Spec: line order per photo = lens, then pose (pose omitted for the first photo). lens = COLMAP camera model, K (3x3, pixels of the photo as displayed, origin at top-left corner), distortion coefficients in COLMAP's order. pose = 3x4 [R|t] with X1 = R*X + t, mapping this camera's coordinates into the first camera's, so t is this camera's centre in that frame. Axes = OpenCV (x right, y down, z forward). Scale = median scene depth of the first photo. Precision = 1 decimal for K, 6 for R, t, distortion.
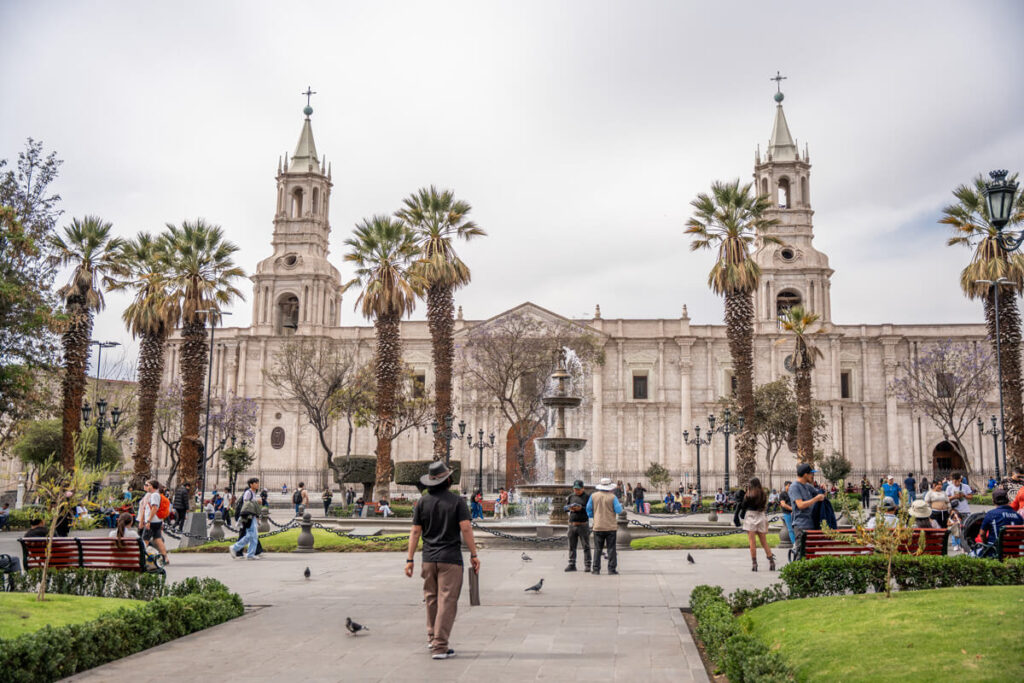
lens RADIAL K [[984.7, 0, 512.3], [0, 984.7, 359.2], [0, 0, 1]] dist [-0.016511, -0.010145]
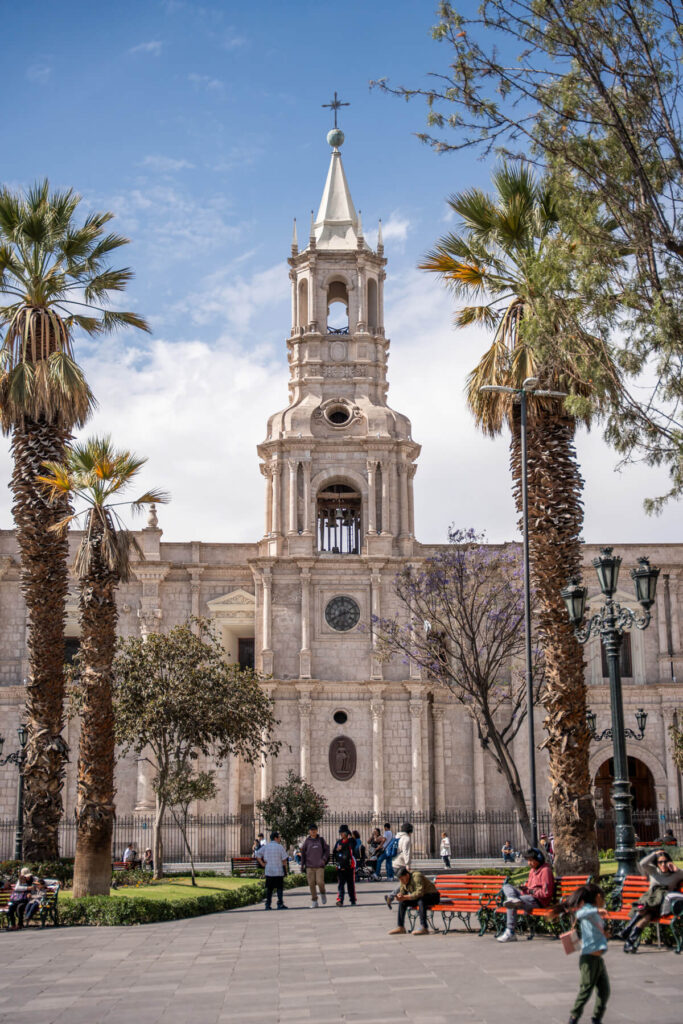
lens RADIAL K [[1559.4, 0, 341.5], [0, 1559.4, 512.0], [0, 0, 1]] dist [0.158112, 0.014895]
pose [[0.986507, 0.015360, 0.162994, 0.142093], [-0.002377, 0.996828, -0.079554, 0.016830], [-0.163699, 0.078093, 0.983415, 0.148218]]
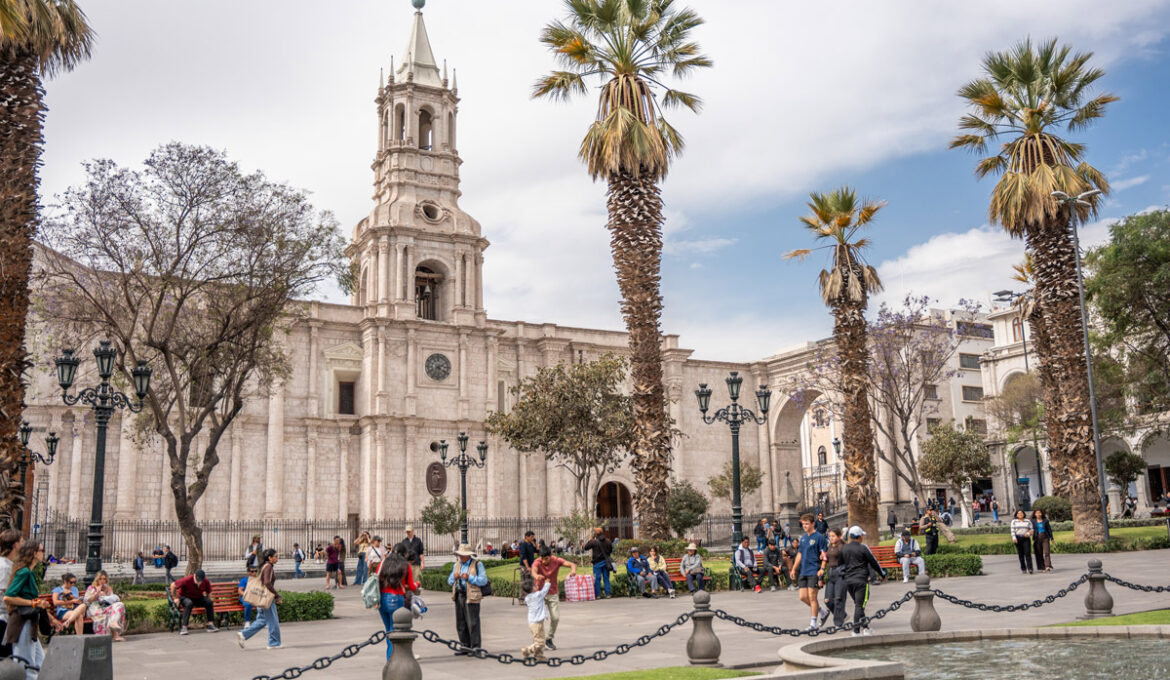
lens RADIAL K [[1107.3, 0, 585.9], [0, 1107.3, 345.0], [0, 0, 1]] dist [-0.059893, 0.008722]
pose [[0.814245, 0.084320, 0.574365, -0.075759], [-0.051491, 0.995986, -0.073220, 0.039902], [-0.578234, 0.030044, 0.815318, 0.299088]]
